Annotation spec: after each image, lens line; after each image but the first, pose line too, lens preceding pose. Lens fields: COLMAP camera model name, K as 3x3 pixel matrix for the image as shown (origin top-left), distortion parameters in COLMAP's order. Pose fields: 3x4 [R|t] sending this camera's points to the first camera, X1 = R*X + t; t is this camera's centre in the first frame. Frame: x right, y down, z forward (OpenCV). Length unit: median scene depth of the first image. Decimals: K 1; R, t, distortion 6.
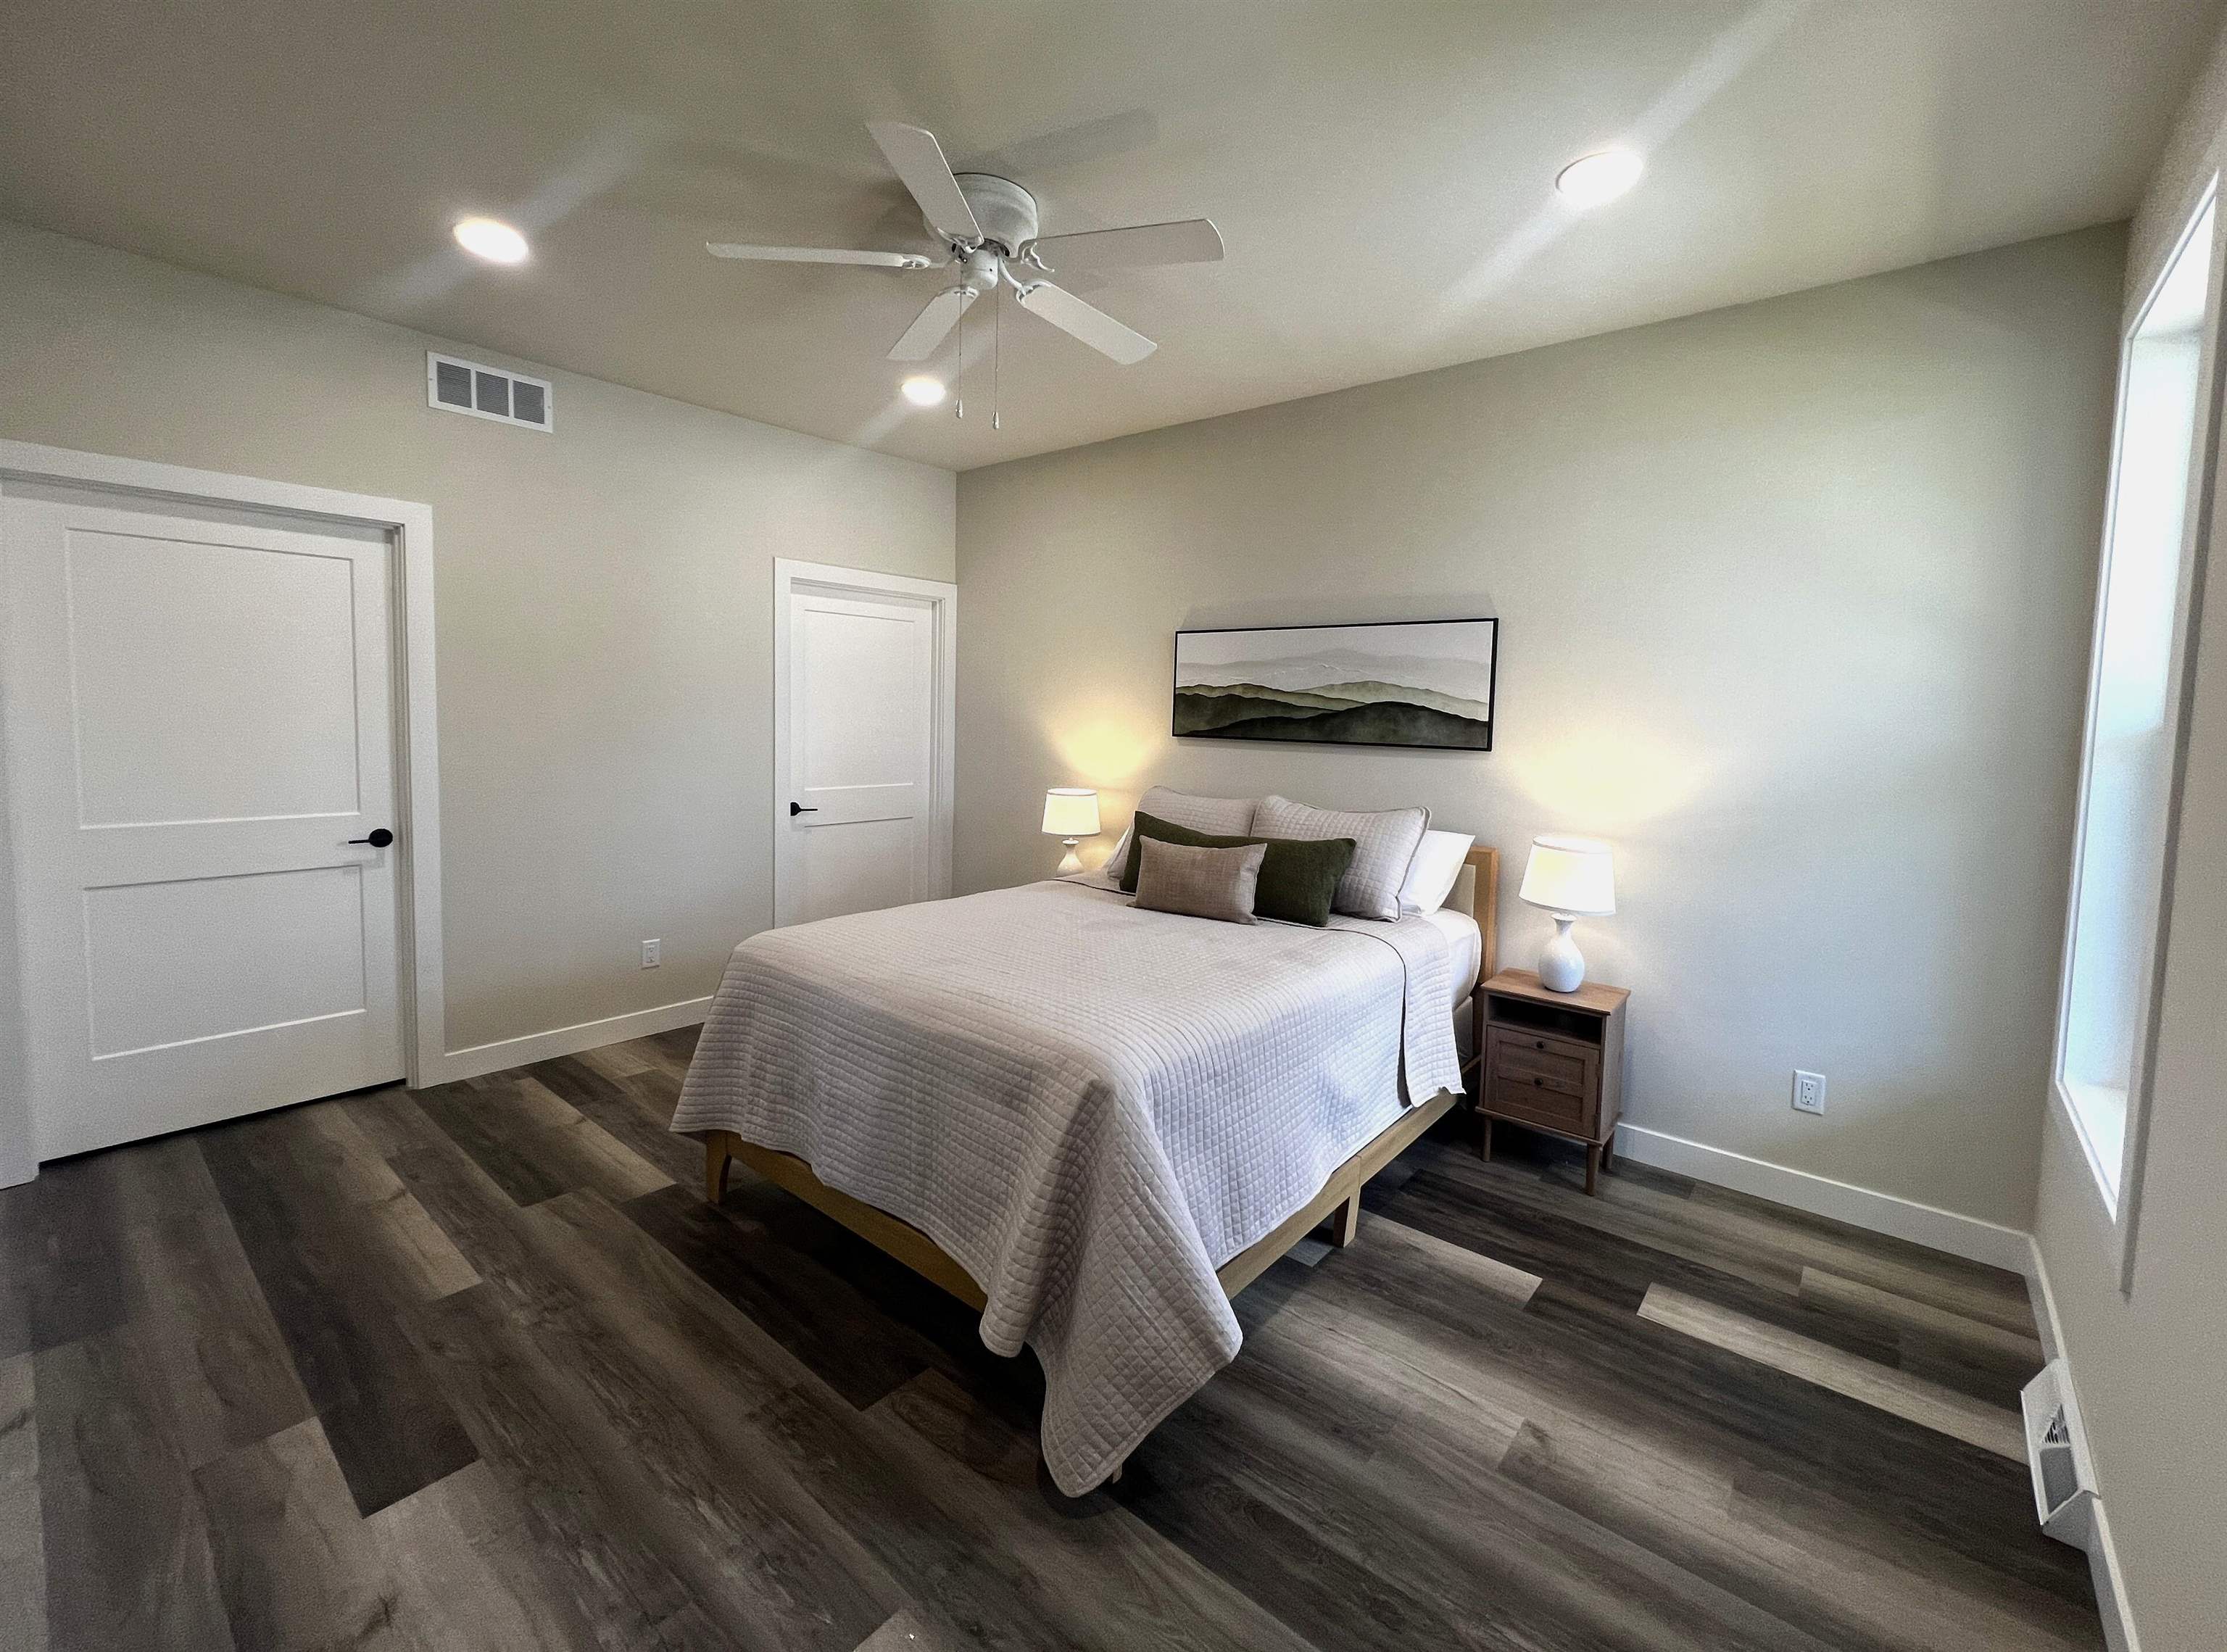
lens RADIAL K [[934.8, 0, 1140.8], [0, 934.8, 780.7], [0, 0, 1]] dist [-0.003382, -0.000321]
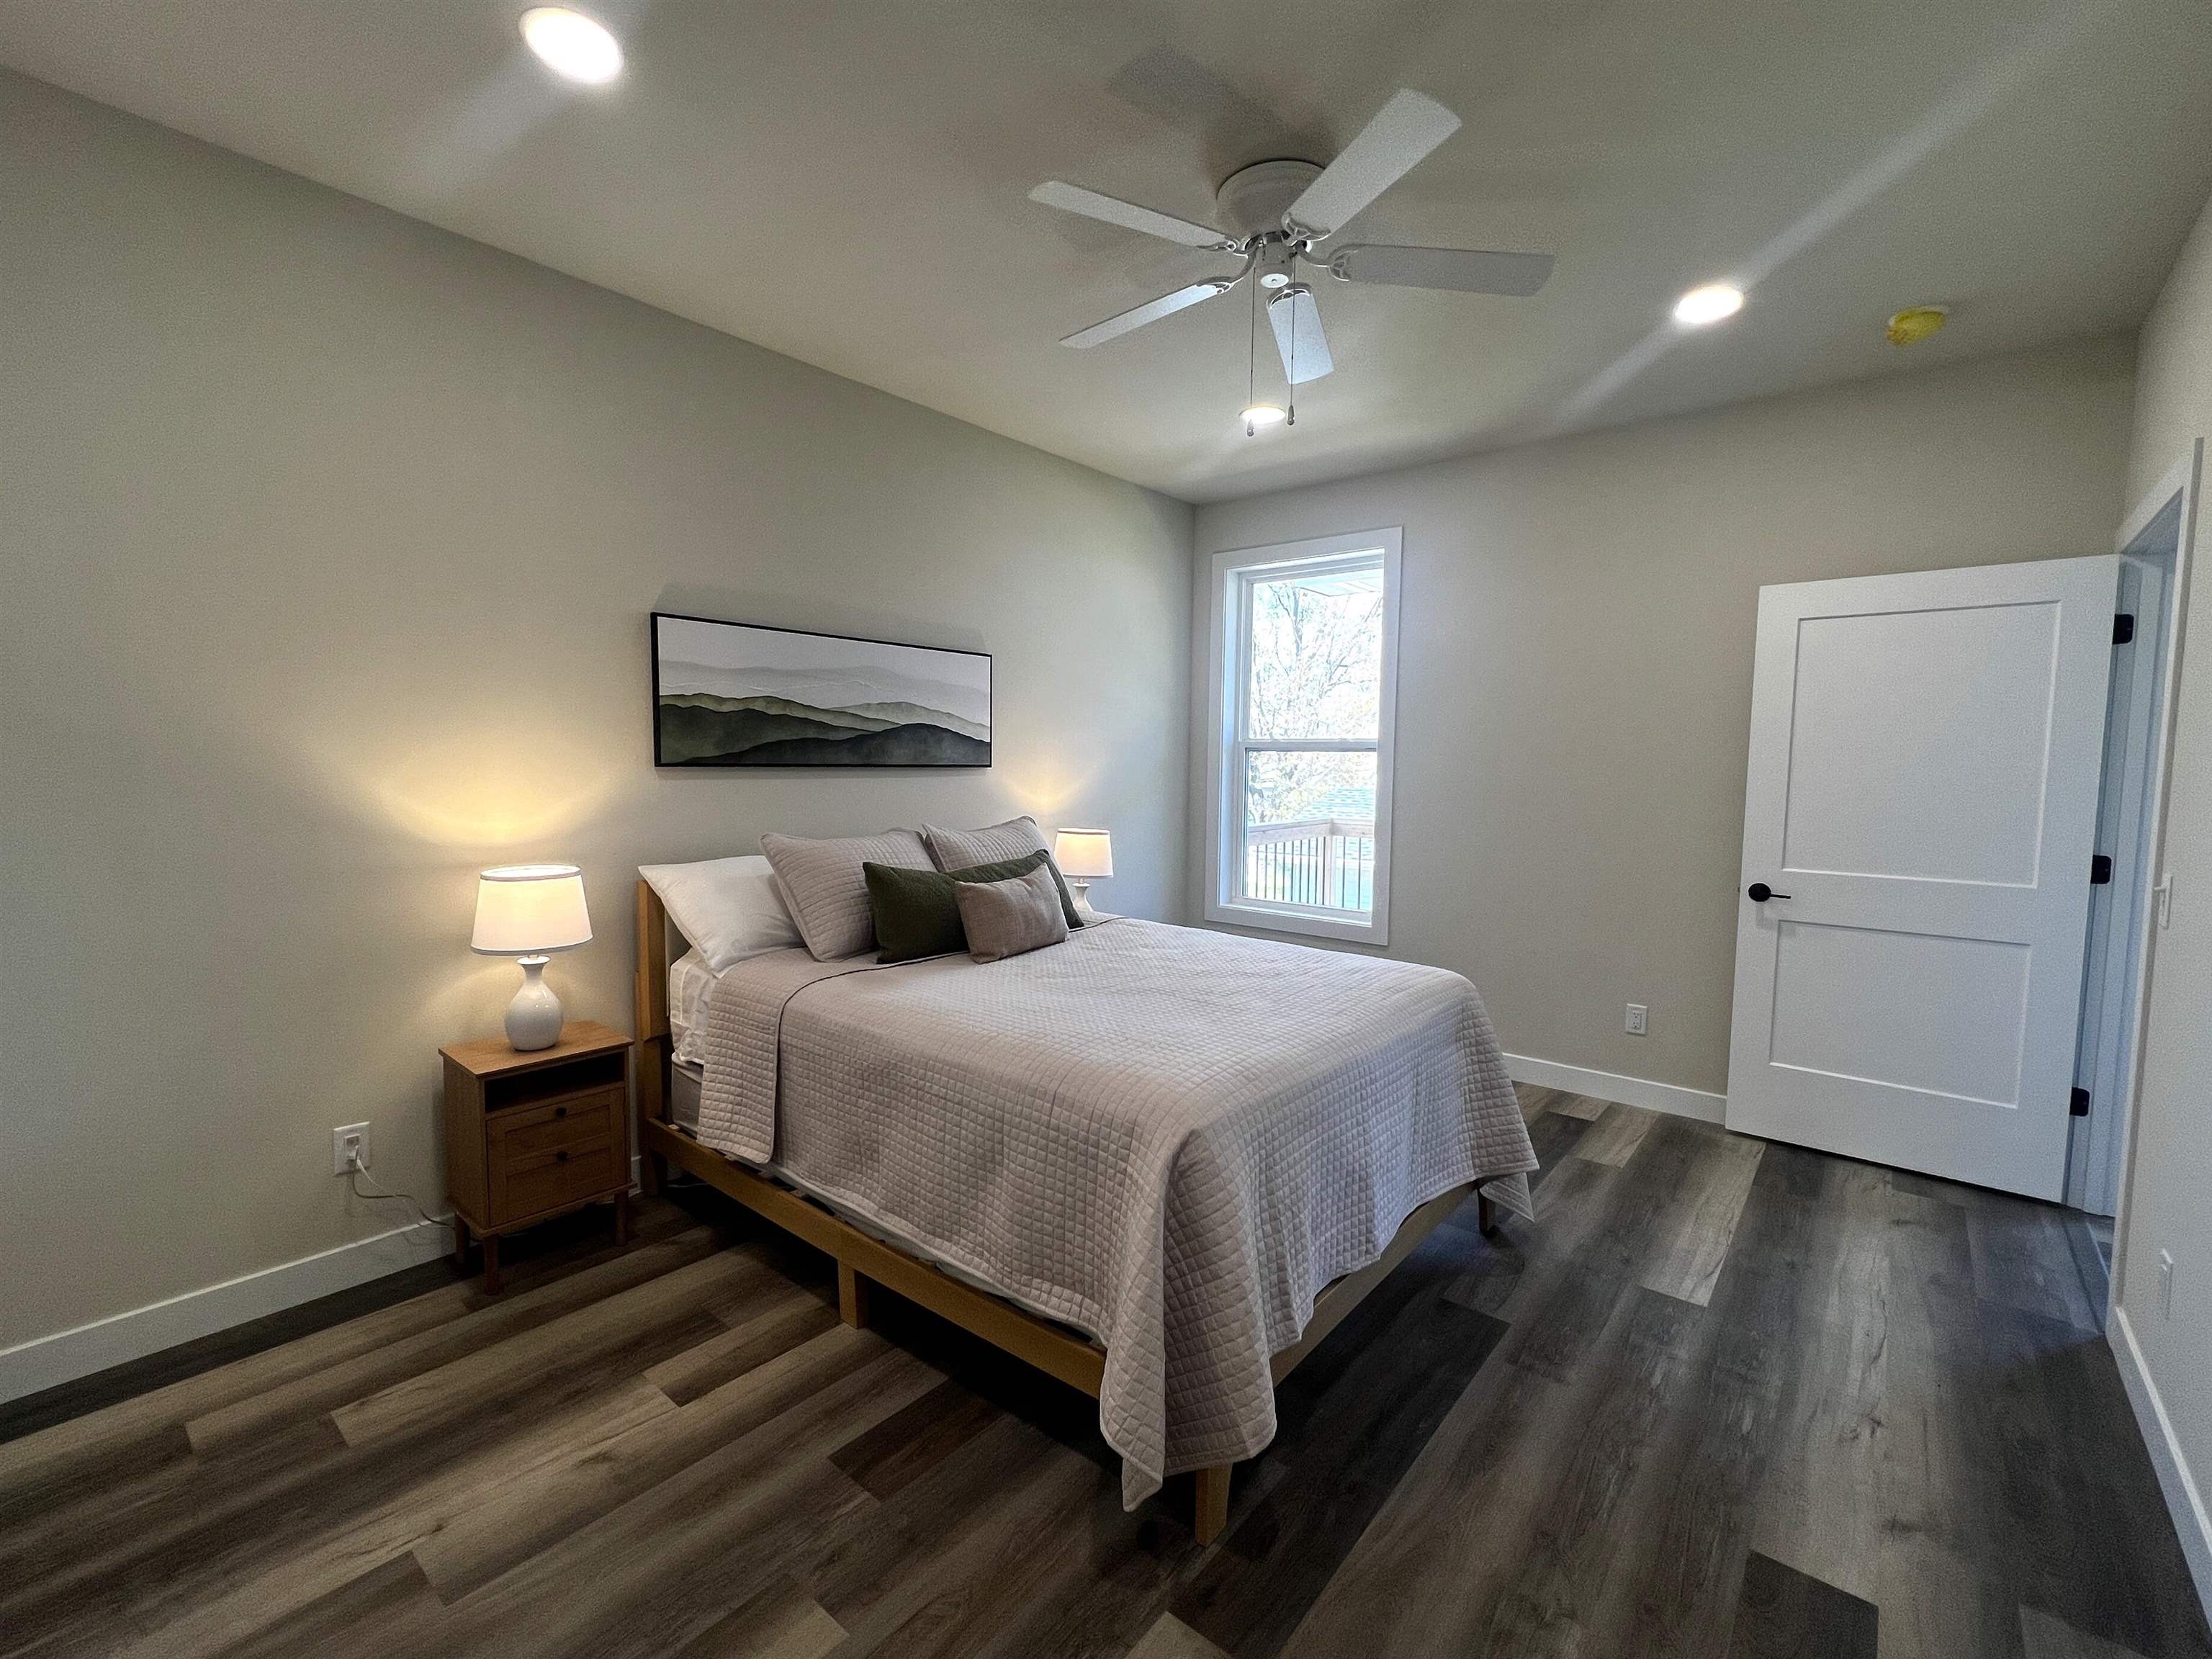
lens RADIAL K [[967.4, 0, 1106.0], [0, 967.4, 826.7], [0, 0, 1]] dist [0.000084, -0.000509]
pose [[0.006126, -0.096319, 0.995332, -0.786405], [0.061861, 0.993480, 0.095759, -0.059848], [-0.998066, 0.060985, 0.012045, 0.777850]]
